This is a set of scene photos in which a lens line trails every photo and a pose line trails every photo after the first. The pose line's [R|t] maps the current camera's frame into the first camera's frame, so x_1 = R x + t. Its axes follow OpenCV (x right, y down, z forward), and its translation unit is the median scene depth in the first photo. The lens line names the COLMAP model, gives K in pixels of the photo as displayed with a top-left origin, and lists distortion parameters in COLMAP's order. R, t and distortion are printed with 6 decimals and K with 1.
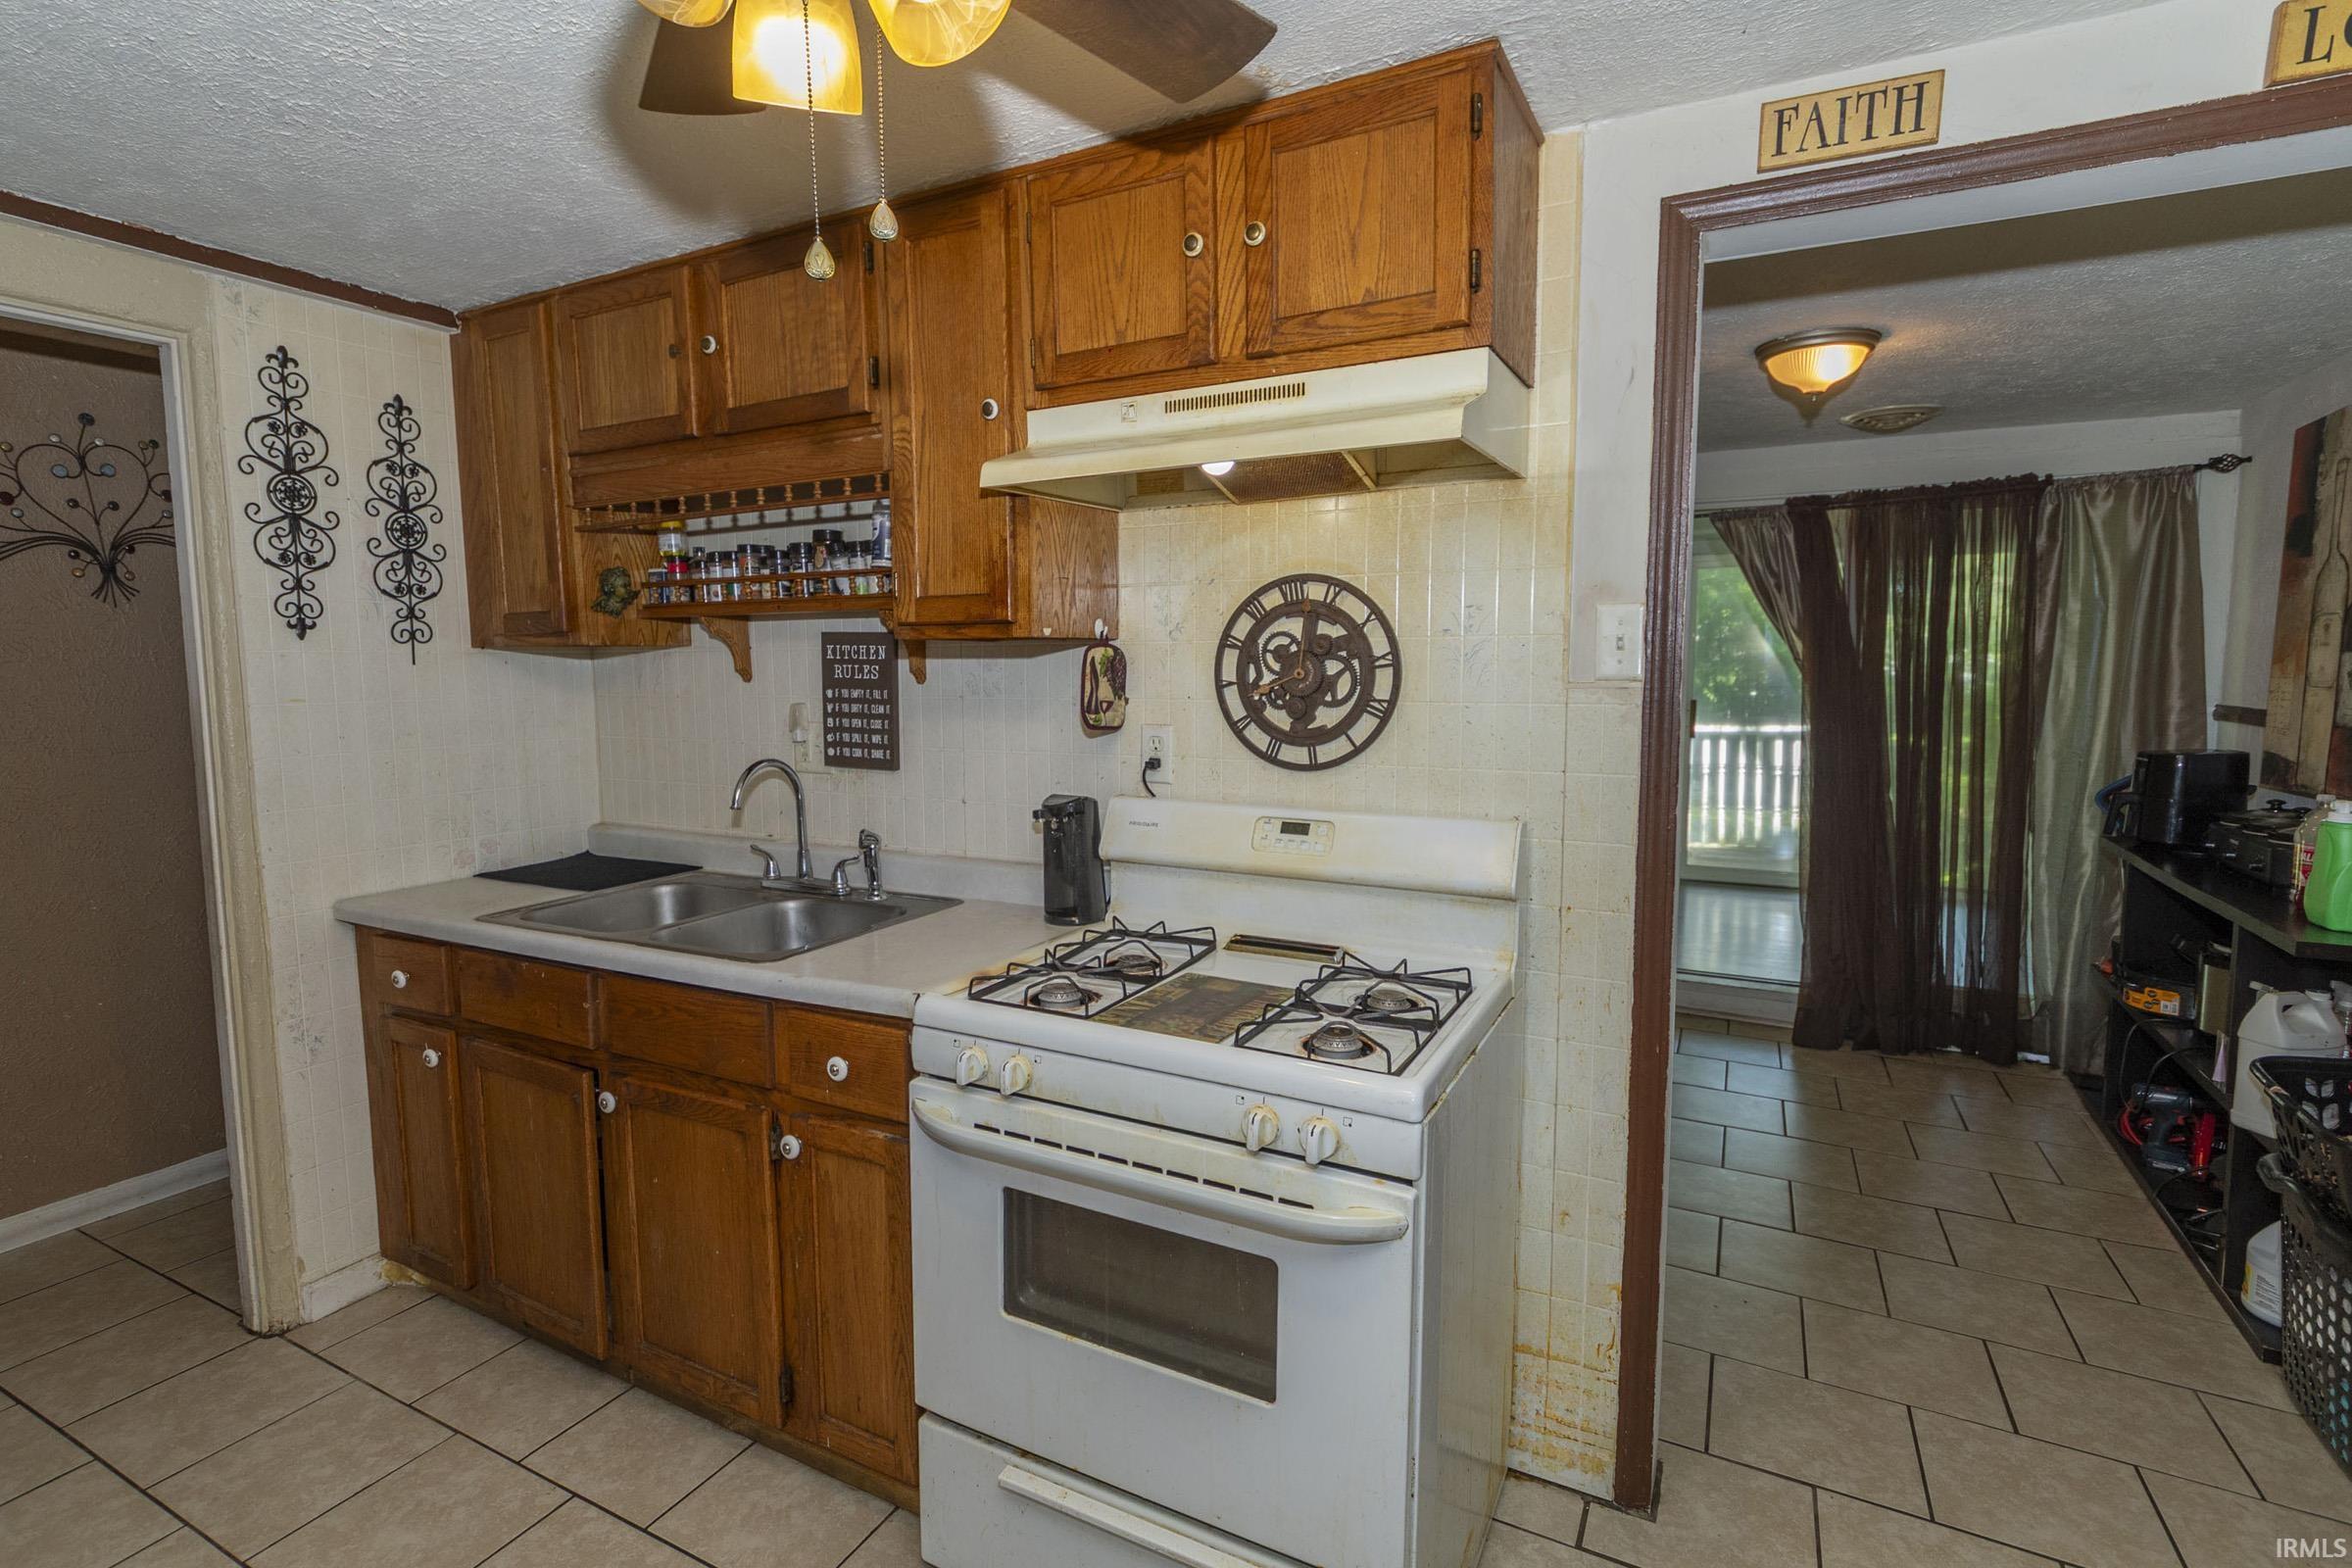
lens RADIAL K [[1113.0, 0, 1175.0], [0, 1113.0, 763.0], [0, 0, 1]] dist [0.007755, -0.000212]
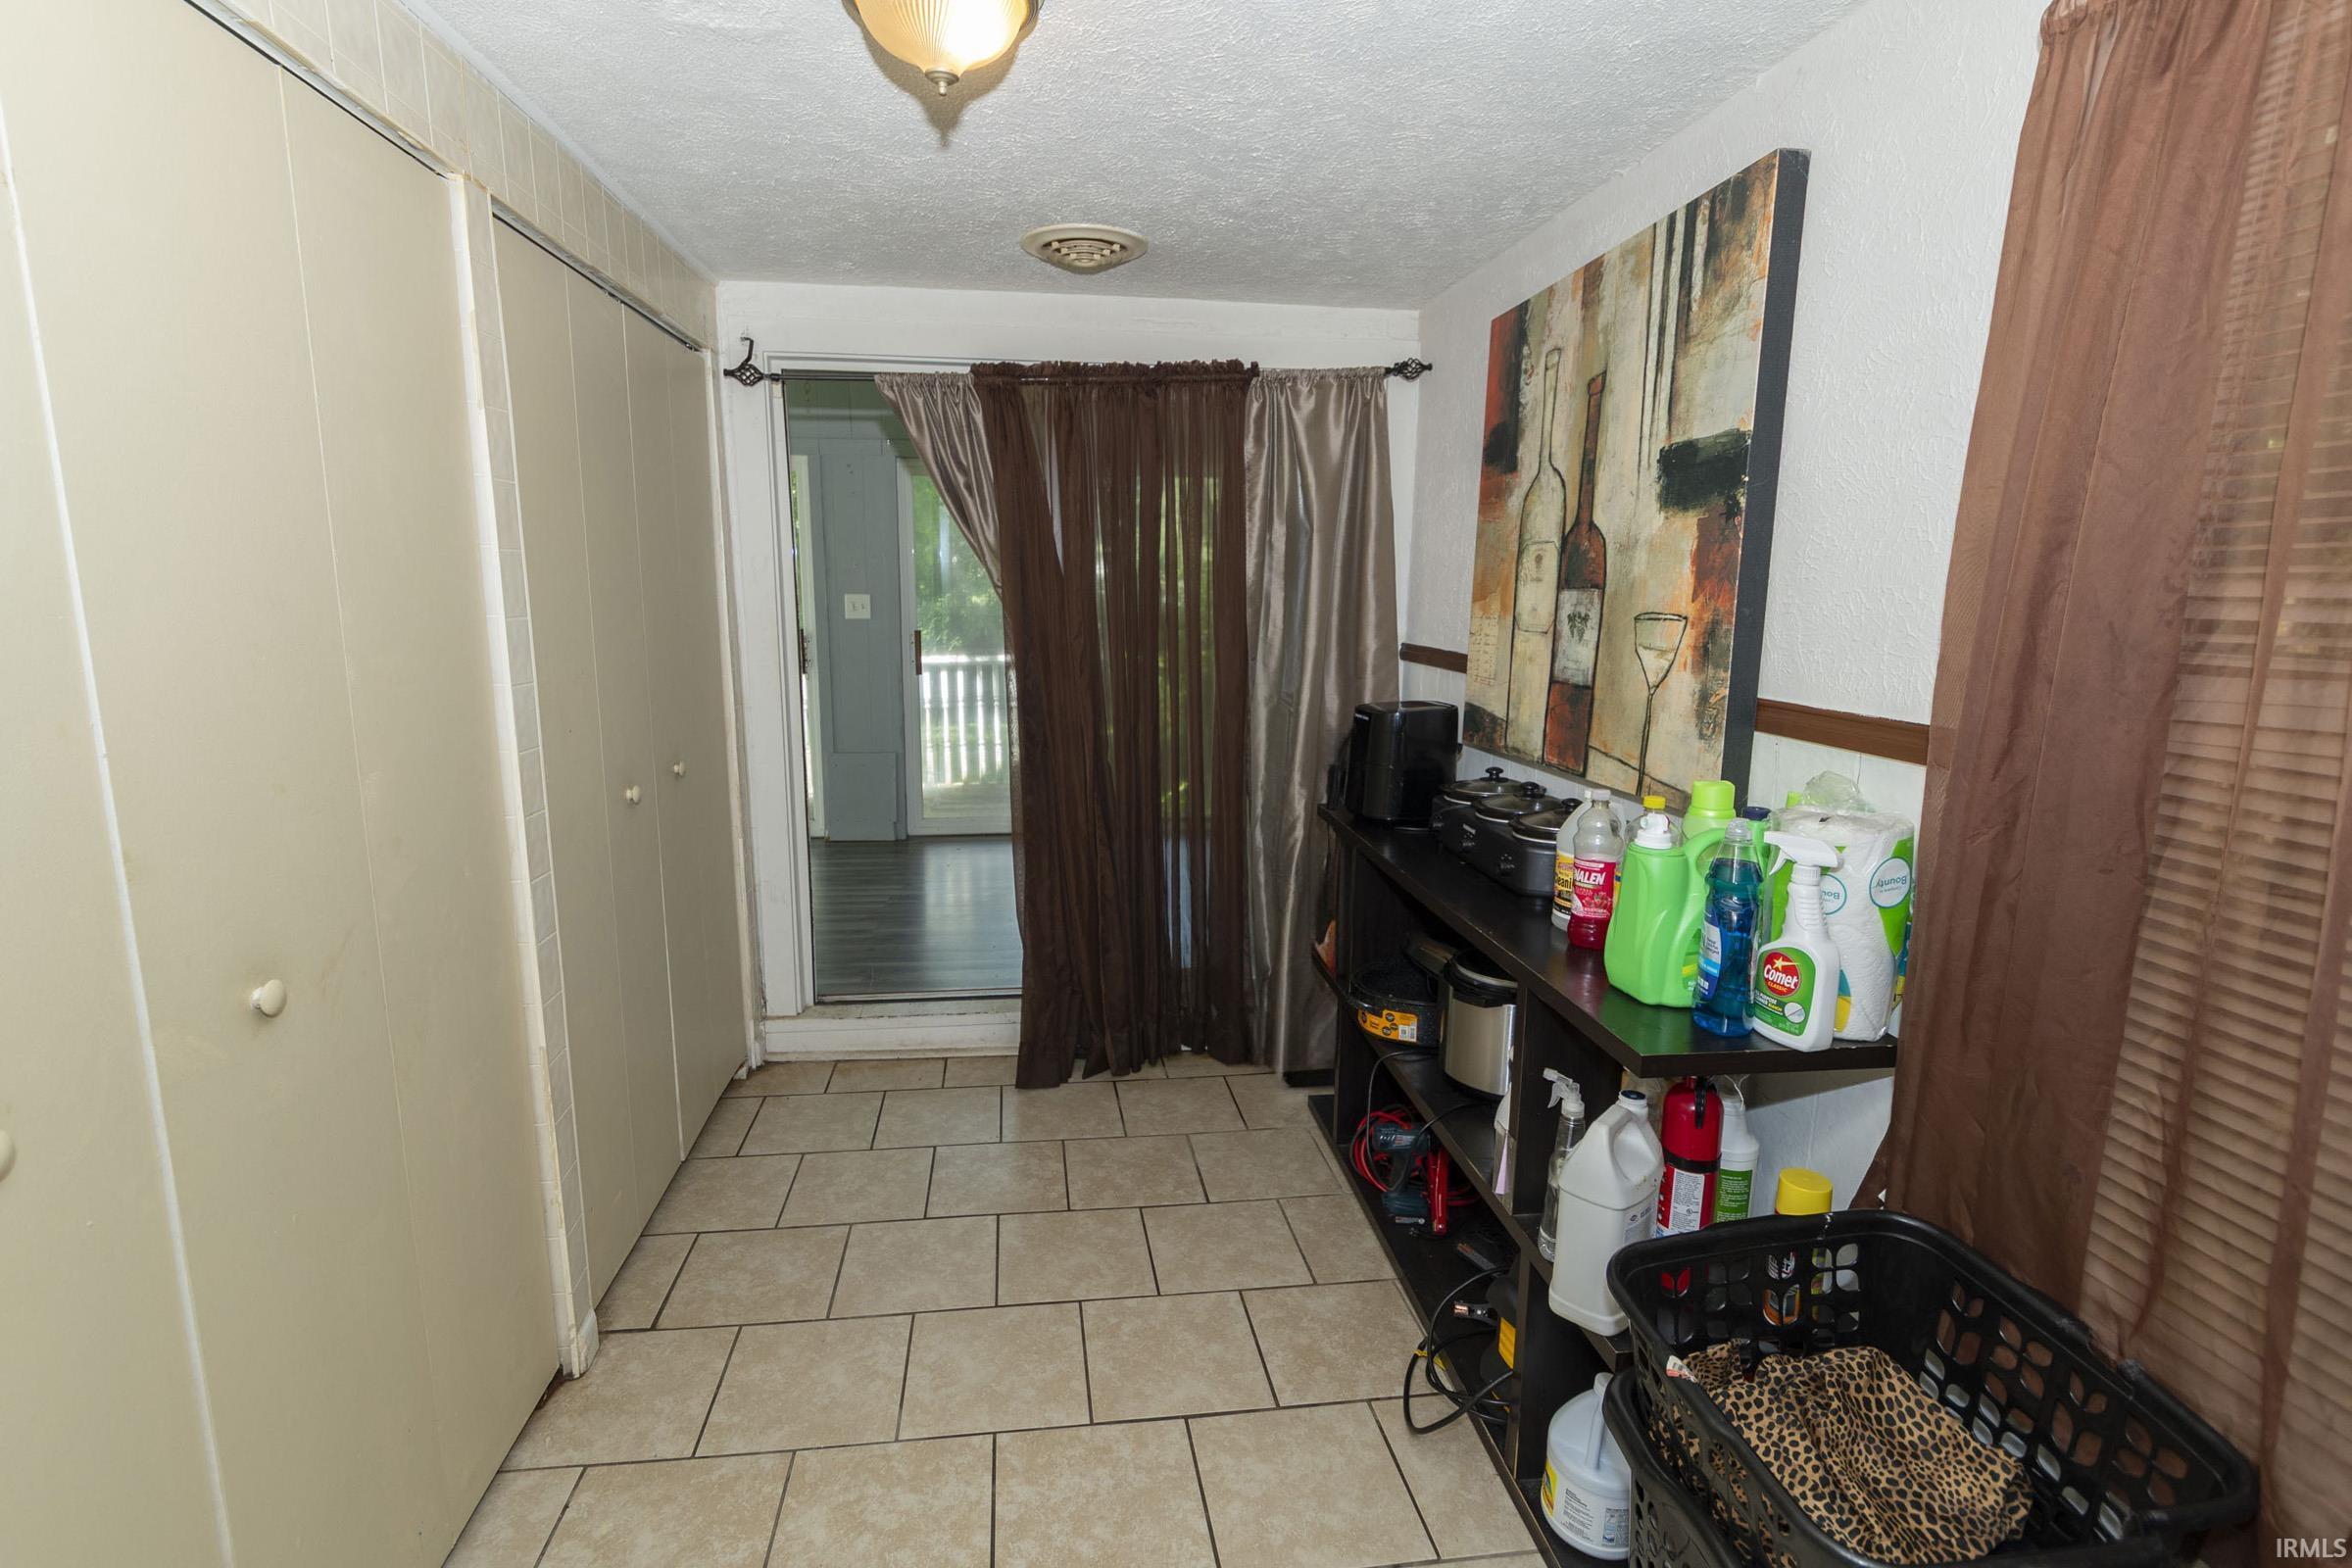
lens RADIAL K [[1080.8, 0, 1159.4], [0, 1080.8, 772.9], [0, 0, 1]] dist [0.004684, 0.000184]
pose [[0.818208, -0.087250, 0.568263, 0.260203], [0.038674, 0.994531, 0.097013, -0.041206], [-0.573620, -0.057400, 0.817108, 0.393103]]
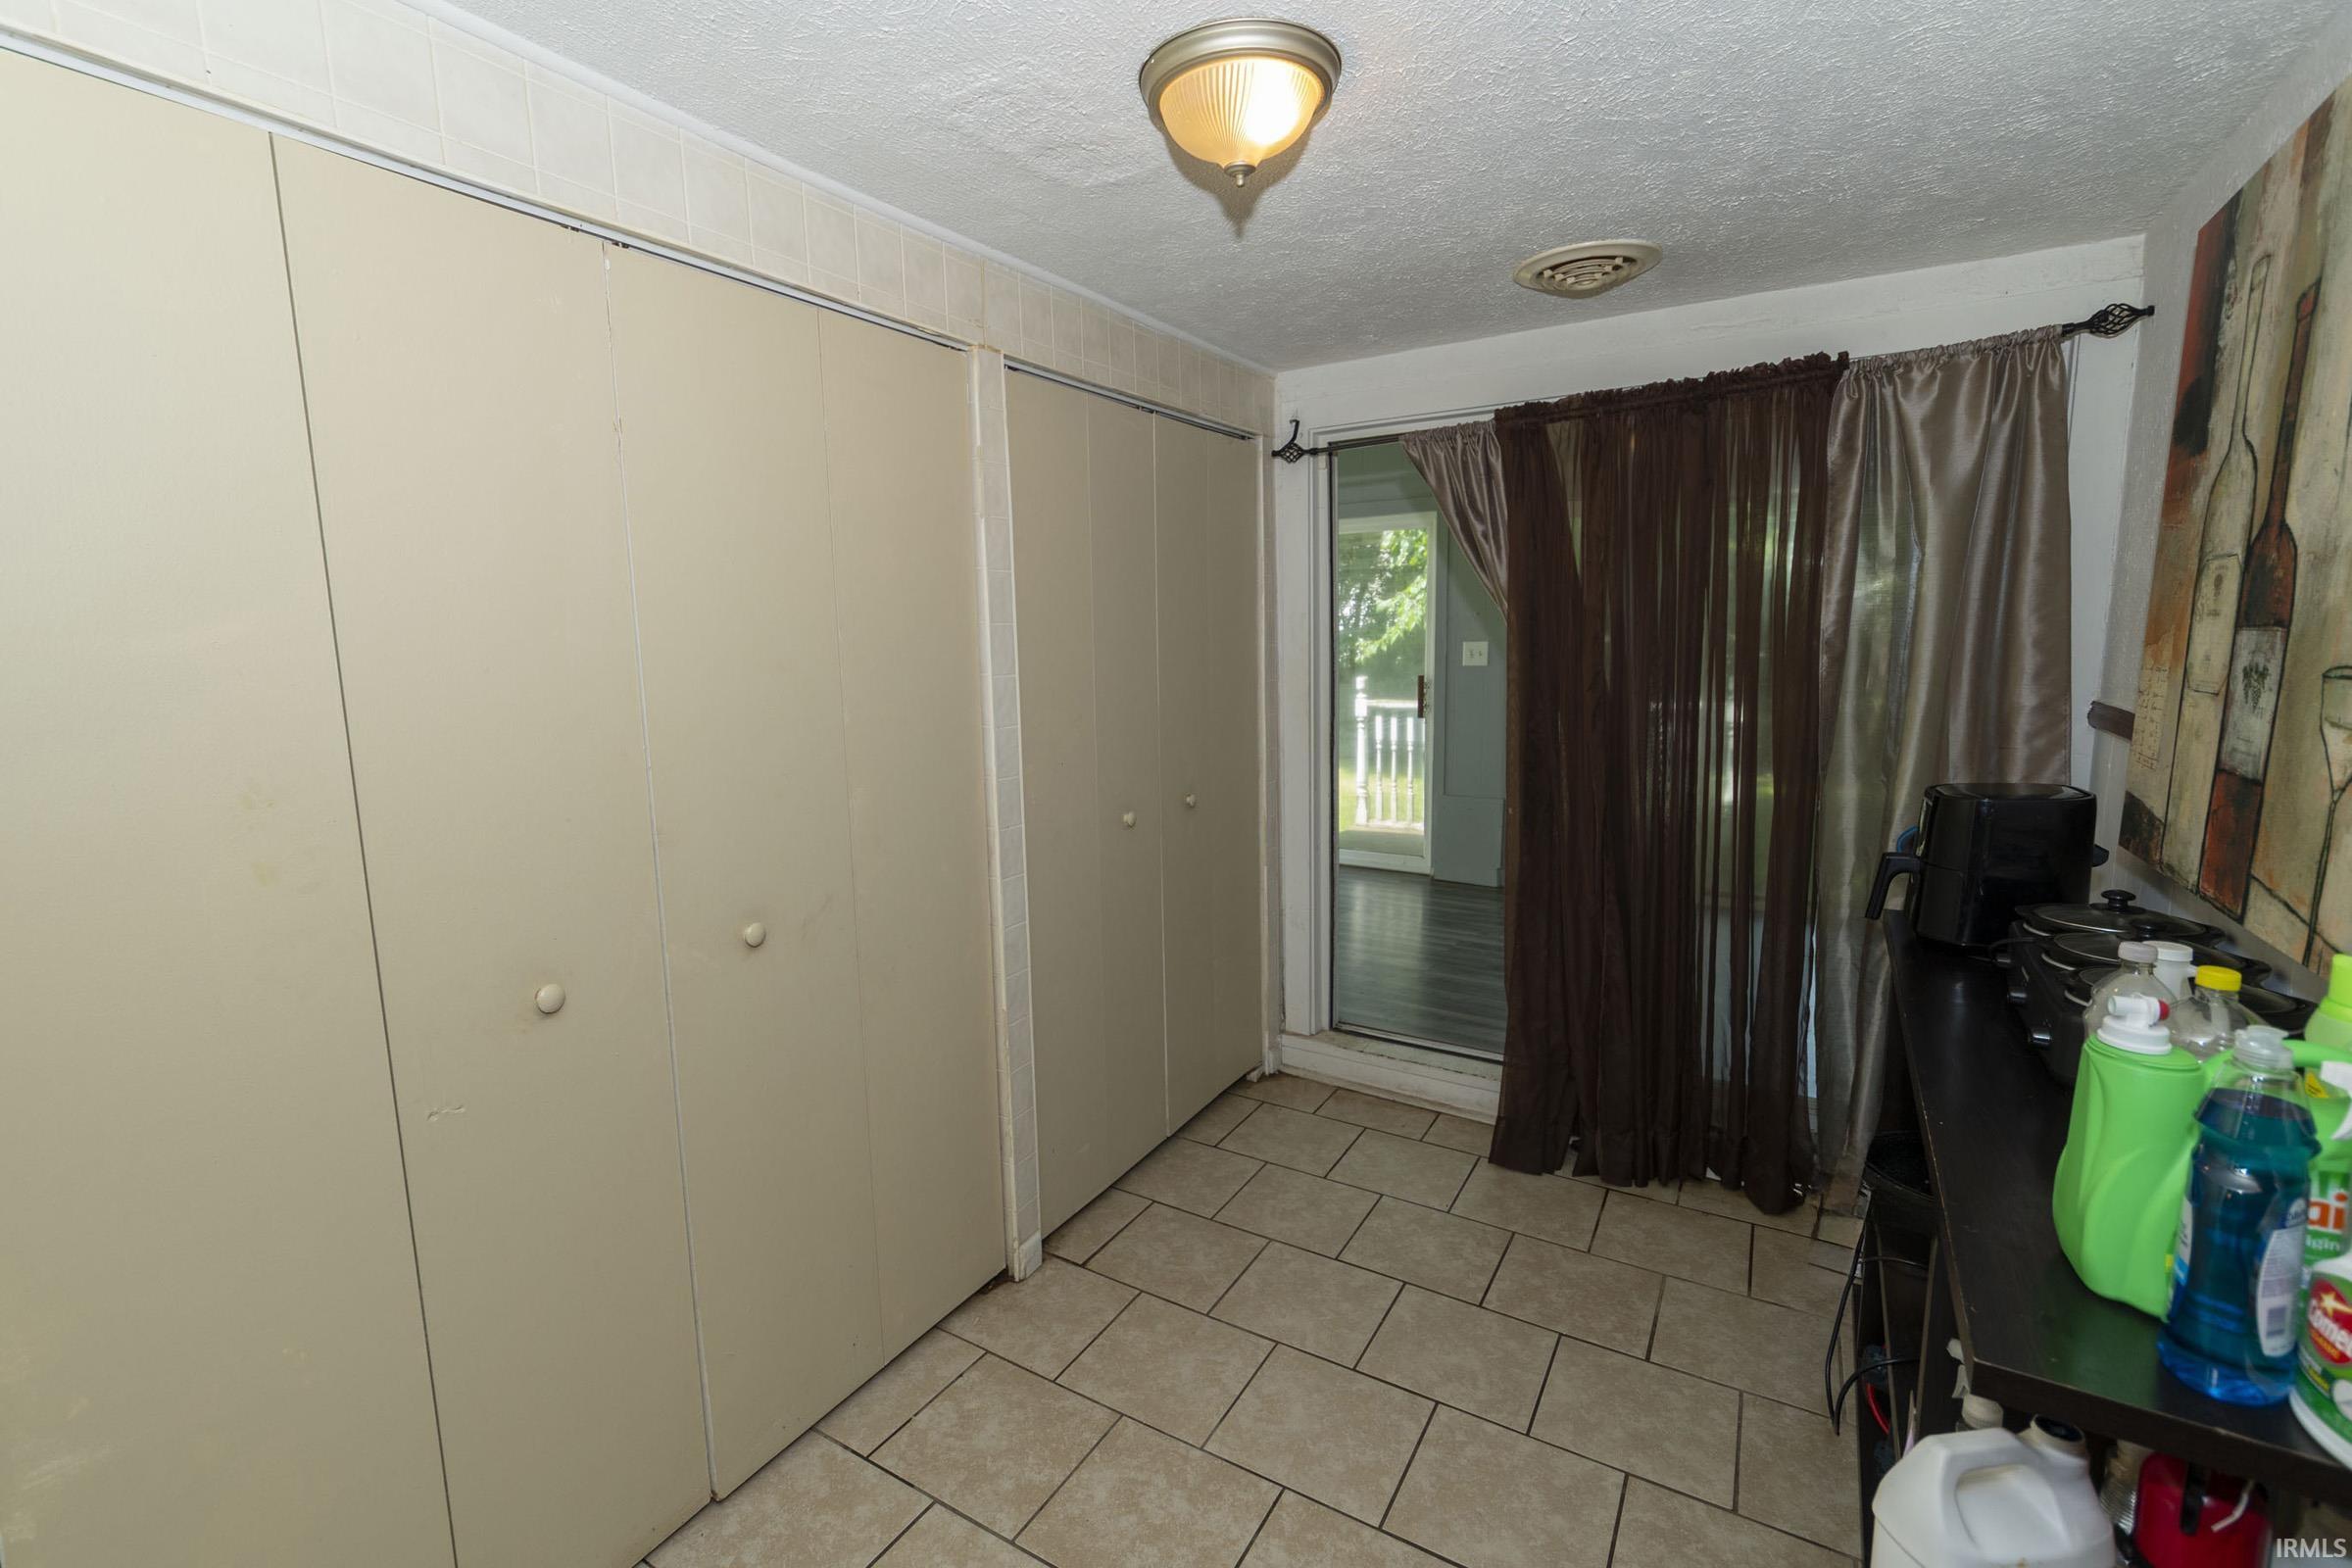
lens RADIAL K [[1042.3, 0, 1147.7], [0, 1042.3, 778.6], [0, 0, 1]] dist [0.002485, 0.000562]
pose [[0.997623, -0.005206, -0.068715, 0.429654], [0.008743, 0.998647, 0.051265, -0.044447], [0.068355, -0.051744, 0.996318, 0.360229]]
